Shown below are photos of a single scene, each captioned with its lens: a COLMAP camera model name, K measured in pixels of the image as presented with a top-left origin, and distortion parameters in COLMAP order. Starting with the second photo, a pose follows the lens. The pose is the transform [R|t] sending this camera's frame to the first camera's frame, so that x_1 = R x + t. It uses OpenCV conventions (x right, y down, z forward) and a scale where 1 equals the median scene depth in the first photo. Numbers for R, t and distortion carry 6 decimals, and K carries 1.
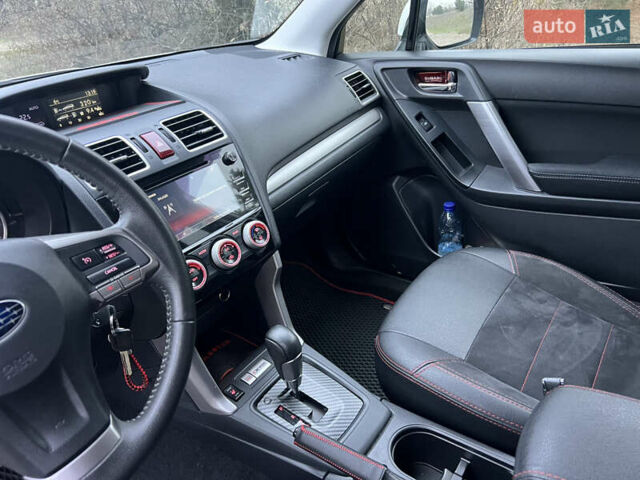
lens RADIAL K [[469.3, 0, 320.0], [0, 469.3, 240.0], [0, 0, 1]] dist [0.004352, -0.005302]
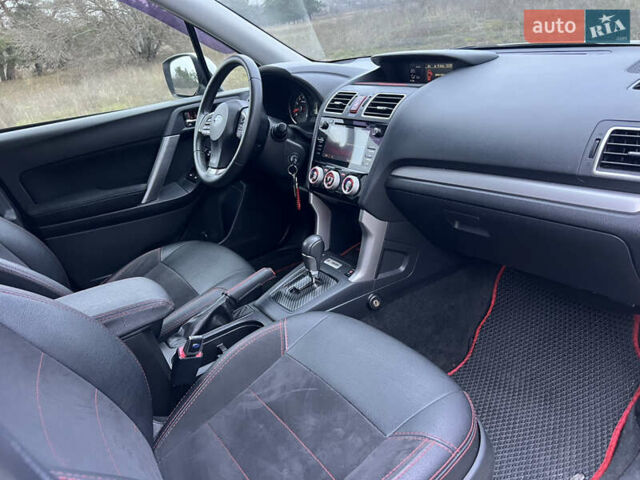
lens RADIAL K [[469.3, 0, 320.0], [0, 469.3, 240.0], [0, 0, 1]] dist [0.004352, -0.005302]
pose [[-0.263935, 0.519880, -0.812443, 1.111991], [-0.329554, 0.743015, 0.582514, -0.674196], [0.906495, 0.421490, -0.024779, 0.996978]]
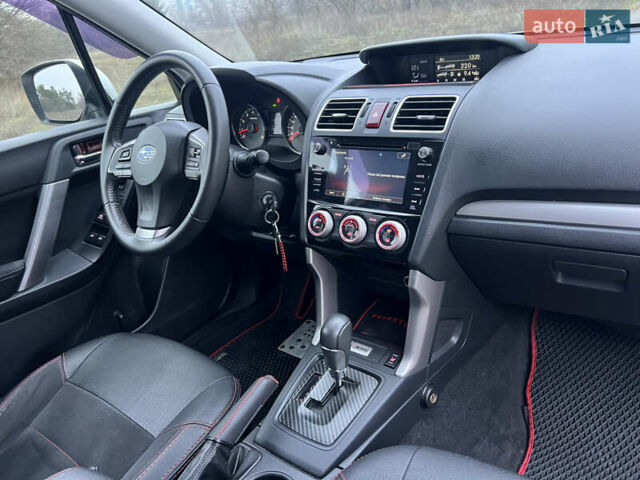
lens RADIAL K [[469.3, 0, 320.0], [0, 469.3, 240.0], [0, 0, 1]] dist [0.004352, -0.005302]
pose [[0.021807, 0.505926, -0.862301, 0.662929], [-0.363111, 0.807616, 0.464659, -0.382160], [0.931491, 0.302978, 0.201318, 0.663152]]
